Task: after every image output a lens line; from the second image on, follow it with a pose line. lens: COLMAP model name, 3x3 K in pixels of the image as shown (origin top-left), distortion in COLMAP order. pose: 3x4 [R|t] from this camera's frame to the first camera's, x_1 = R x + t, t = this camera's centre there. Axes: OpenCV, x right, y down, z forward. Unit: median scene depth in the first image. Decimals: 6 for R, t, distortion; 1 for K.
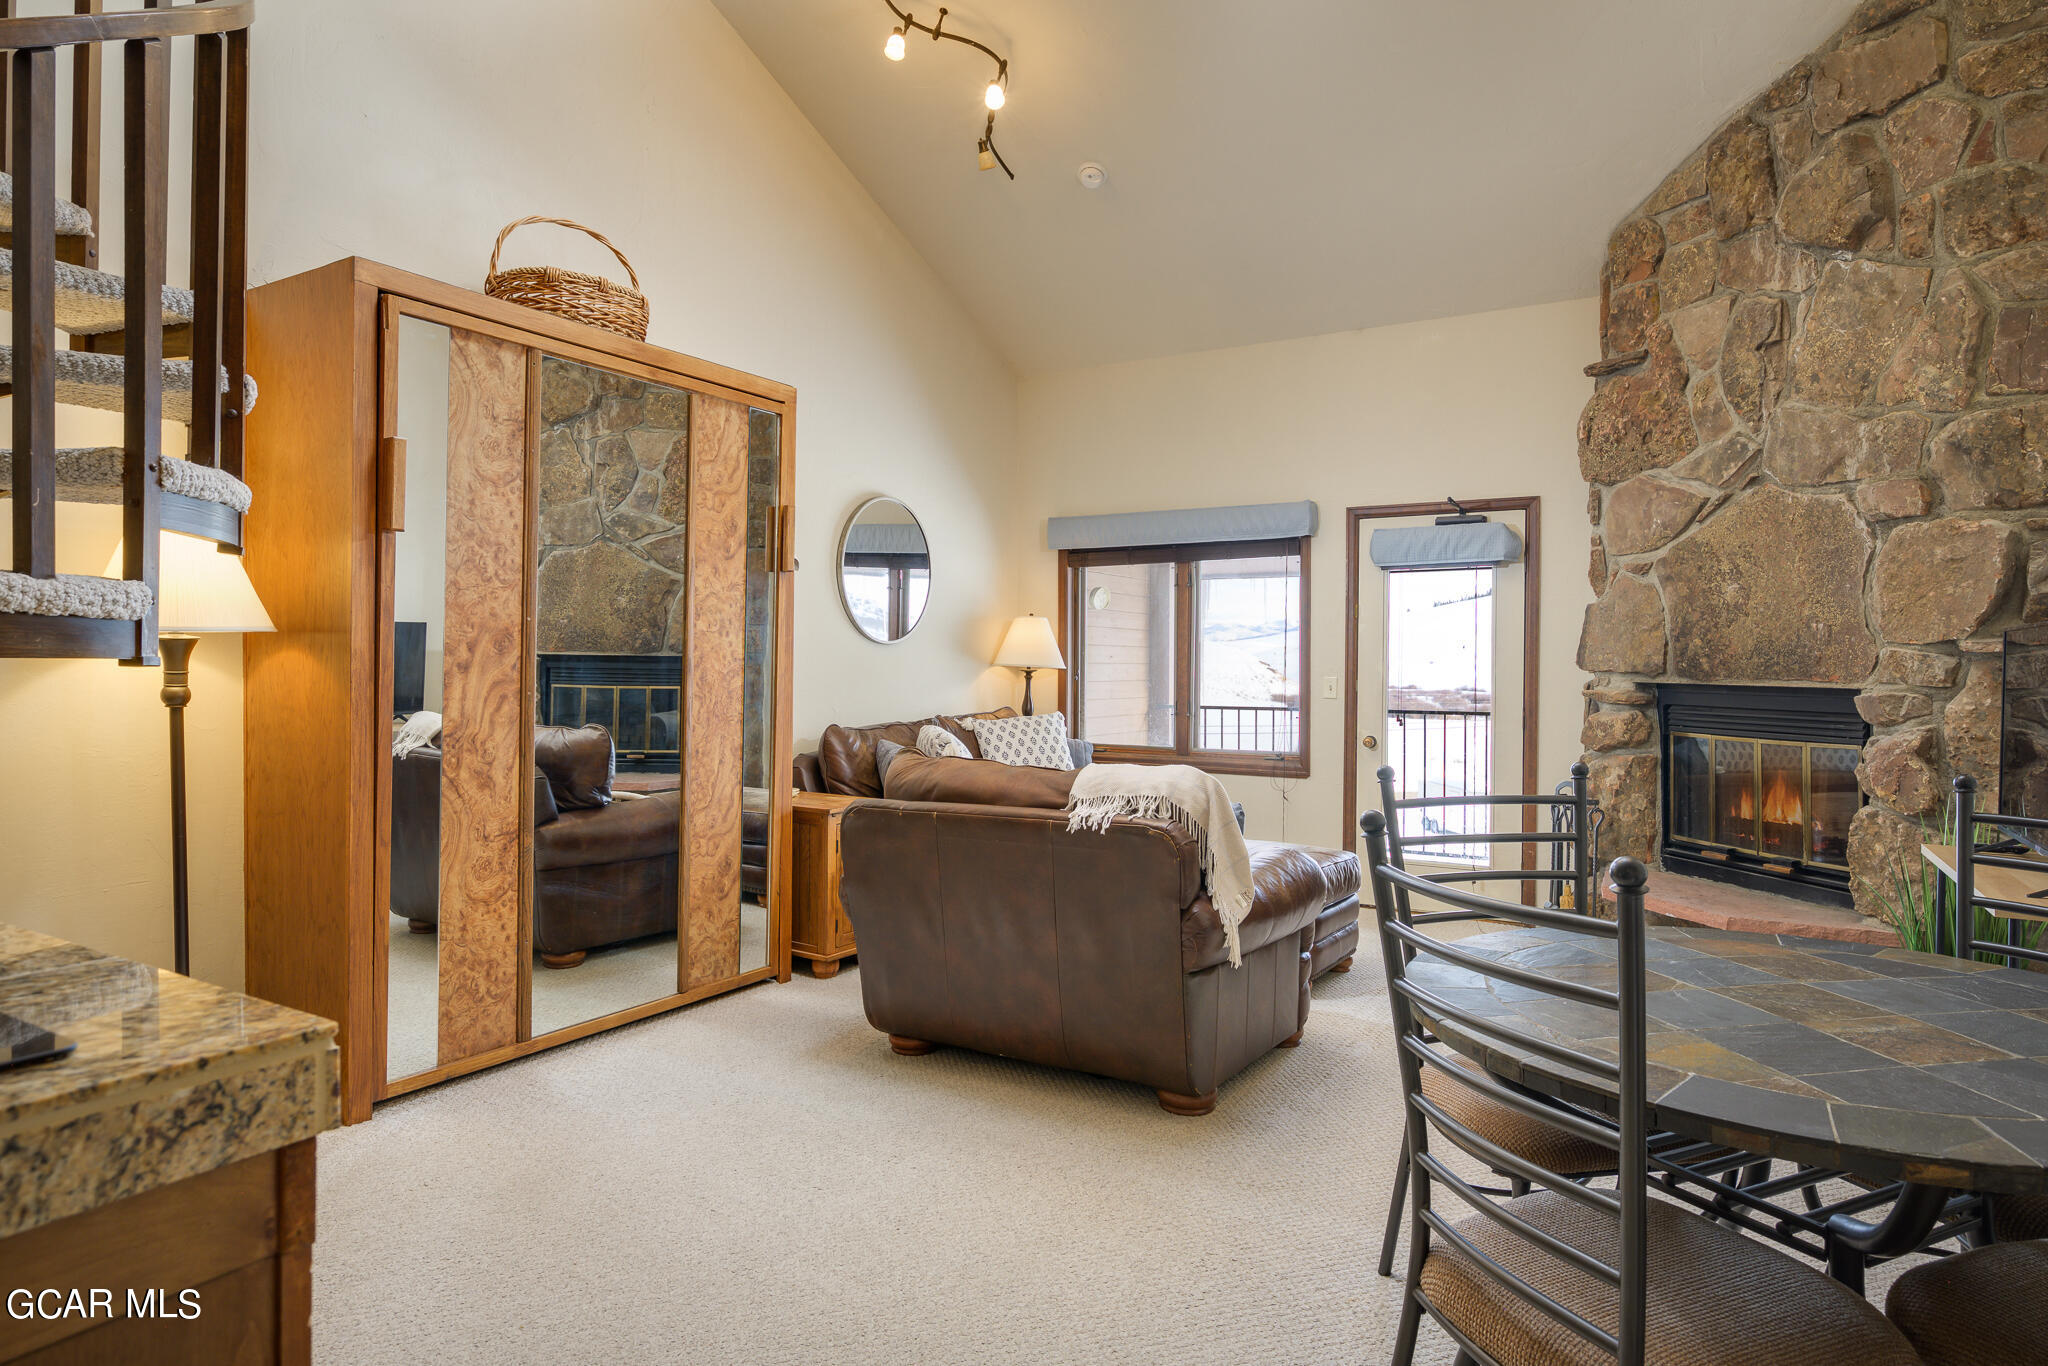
lens RADIAL K [[1167.6, 0, 1026.2], [0, 1167.6, 666.6], [0, 0, 1]] dist [-0.001967, 0.000773]
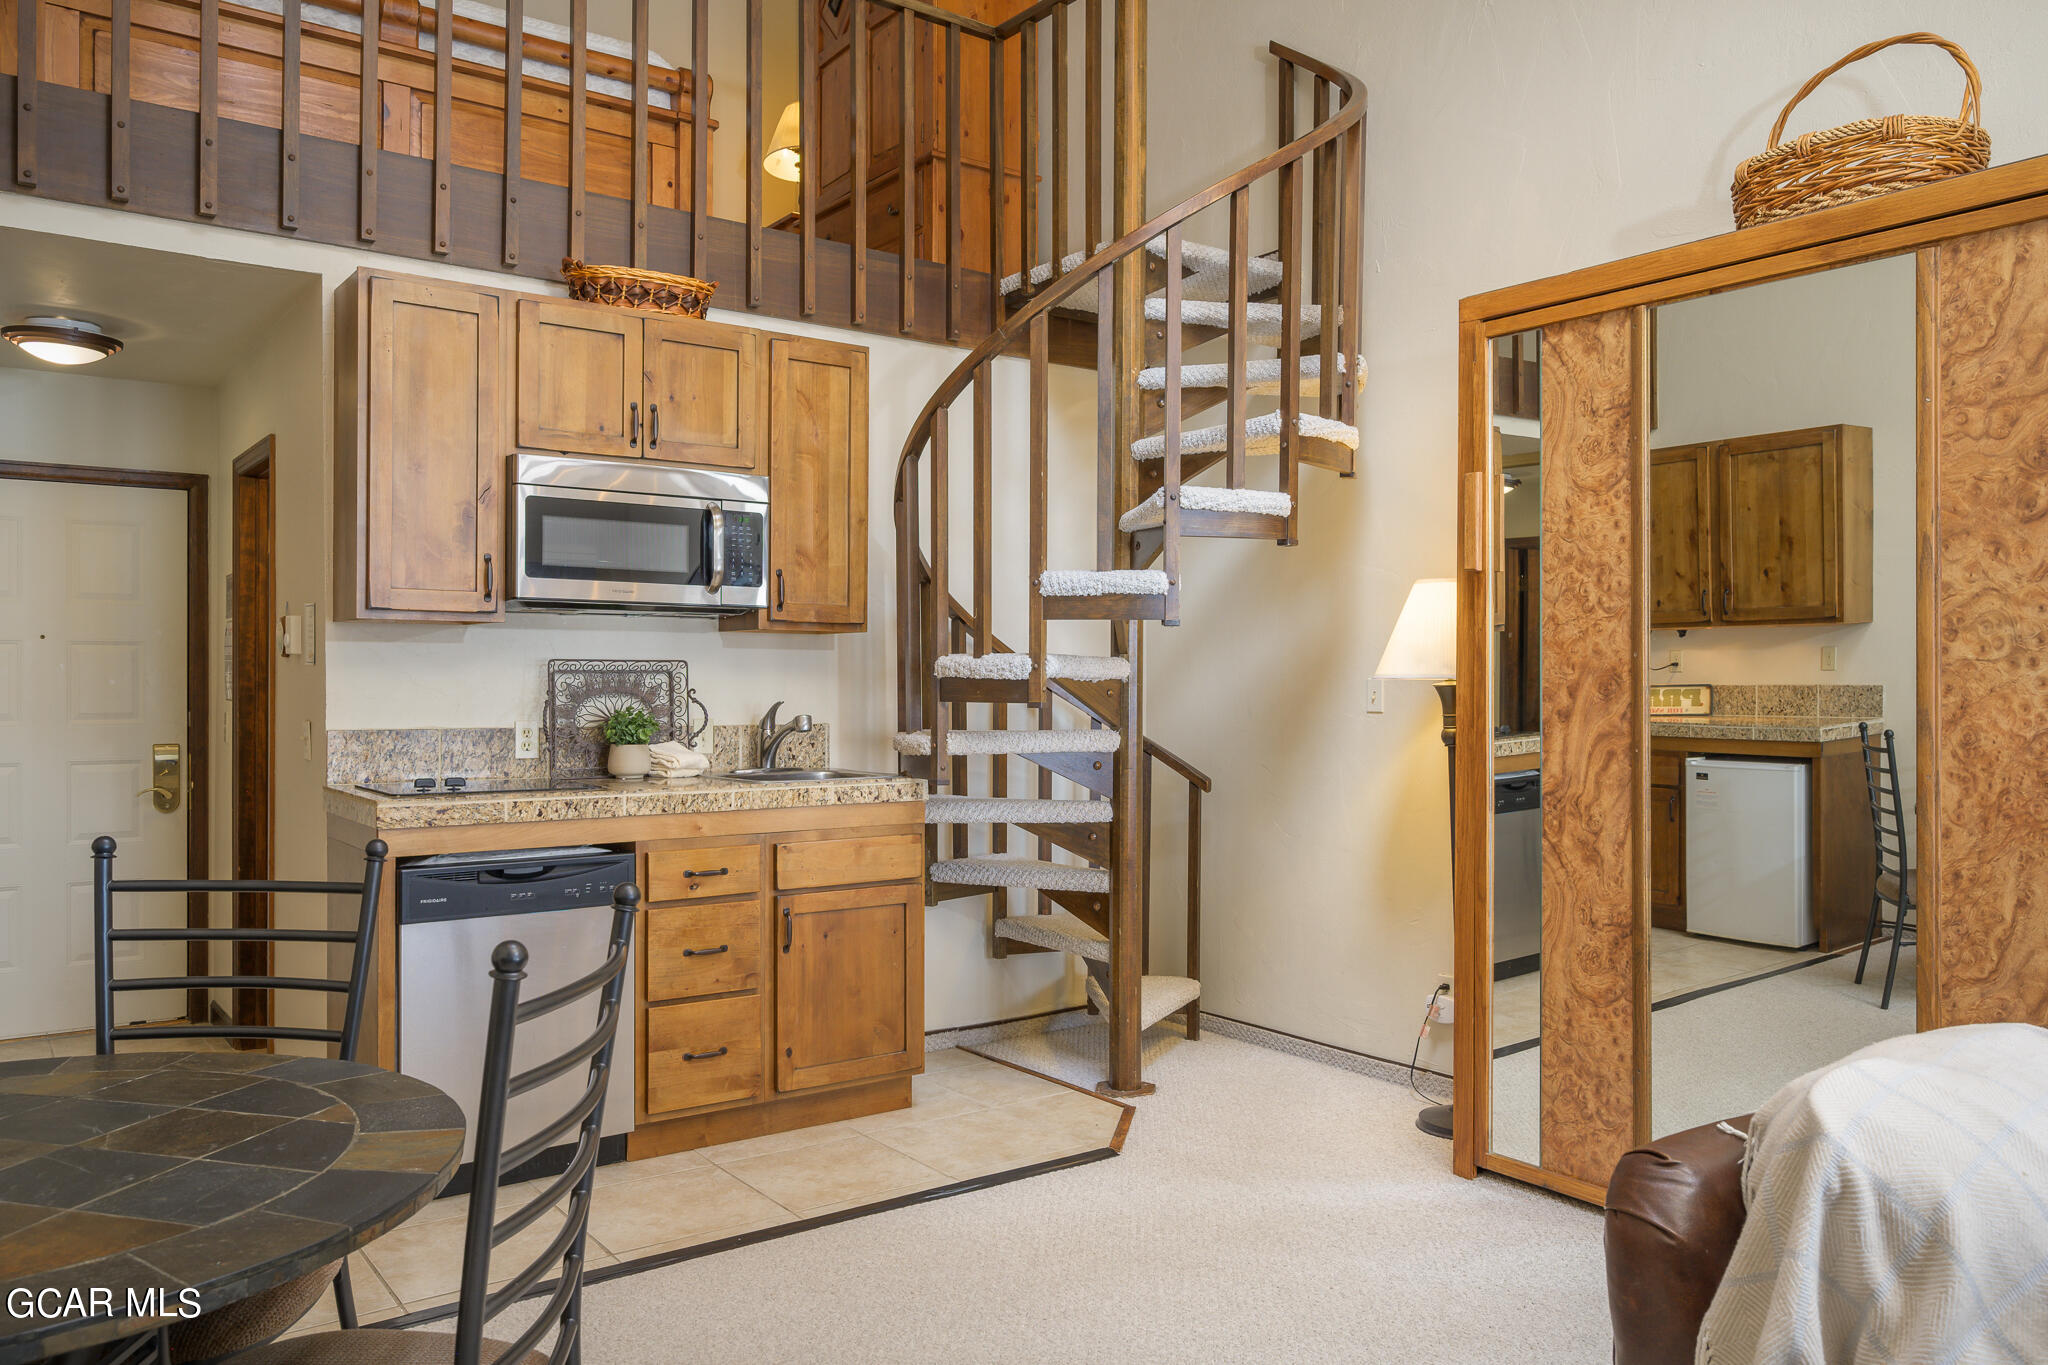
lens RADIAL K [[1480.3, 0, 1016.3], [0, 1480.3, 680.8], [0, 0, 1]] dist [-0.002542, -0.000729]
pose [[-0.380982, -0.008014, -0.924548, 0.525170], [-0.008998, 0.999947, -0.004960, -0.012356], [0.924539, 0.006430, -0.381034, 0.814370]]
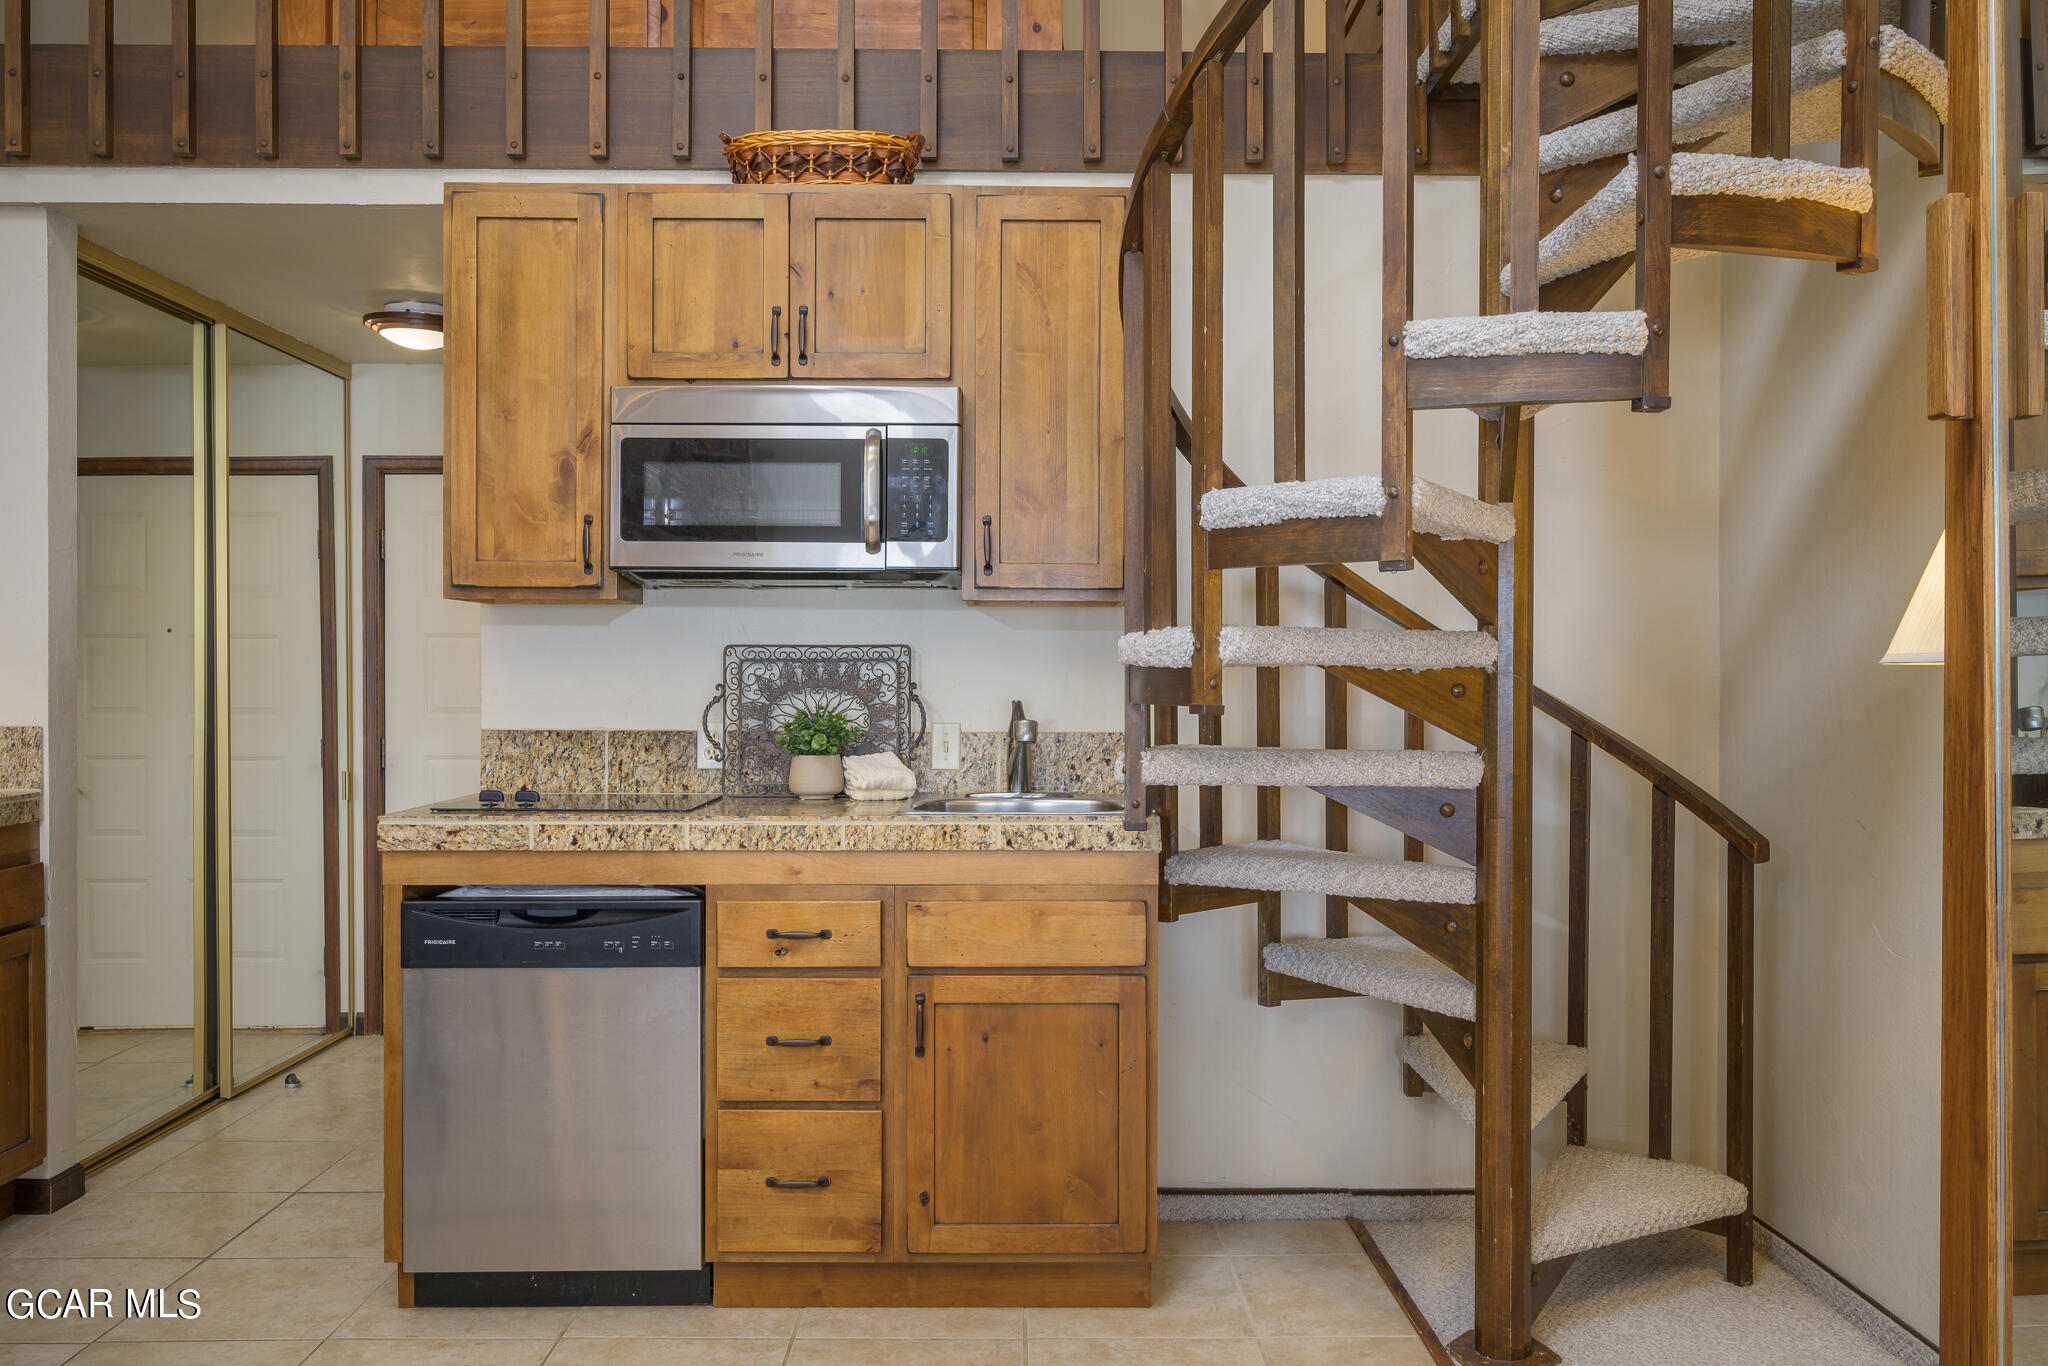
lens RADIAL K [[1615.9, 0, 1014.9], [0, 1615.9, 680.5], [0, 0, 1]] dist [-0.004332, 0.000509]
pose [[-0.848477, -0.006109, -0.529197, 0.043696], [-0.009214, 0.999952, 0.003230, -0.014286], [0.529152, 0.007617, -0.848493, 0.962266]]
